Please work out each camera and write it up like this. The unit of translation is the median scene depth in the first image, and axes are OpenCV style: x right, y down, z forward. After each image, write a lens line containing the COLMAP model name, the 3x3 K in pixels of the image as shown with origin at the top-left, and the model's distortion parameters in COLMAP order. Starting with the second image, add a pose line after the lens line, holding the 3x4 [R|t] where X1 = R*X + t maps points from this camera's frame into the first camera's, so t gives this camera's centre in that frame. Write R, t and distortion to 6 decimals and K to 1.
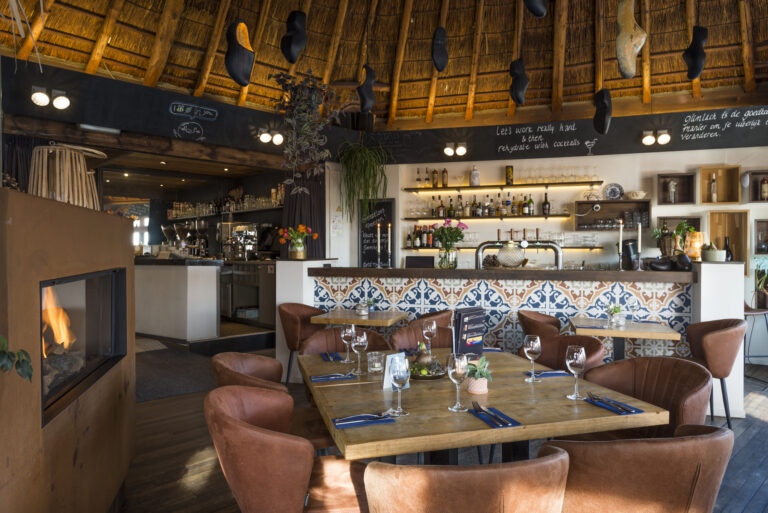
lens RADIAL K [[528.0, 0, 384.3], [0, 528.0, 254.6], [0, 0, 1]] dist [0.019629, -0.005102]
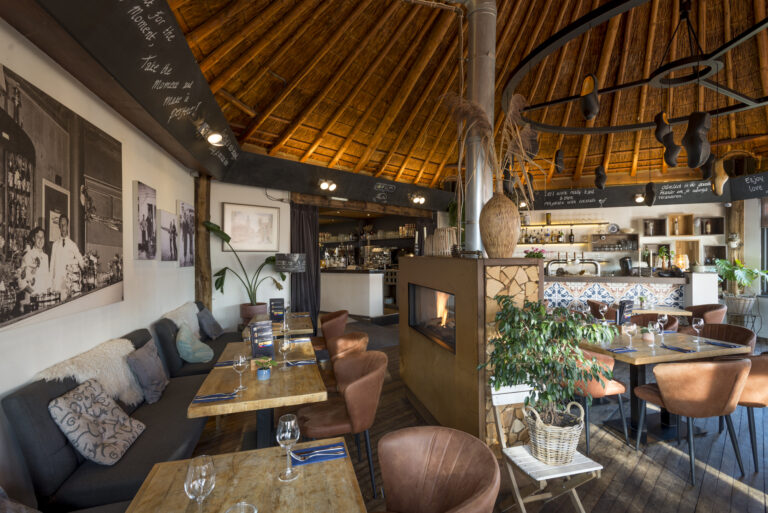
lens RADIAL K [[354.5, 0, 384.7], [0, 354.5, 255.0], [0, 0, 1]] dist [-0.000198, -0.000555]
pose [[0.999581, -0.005343, -0.028435, -0.282179], [0.004930, 0.999882, -0.014583, -0.022397], [0.028509, 0.014436, 0.999489, -0.159707]]
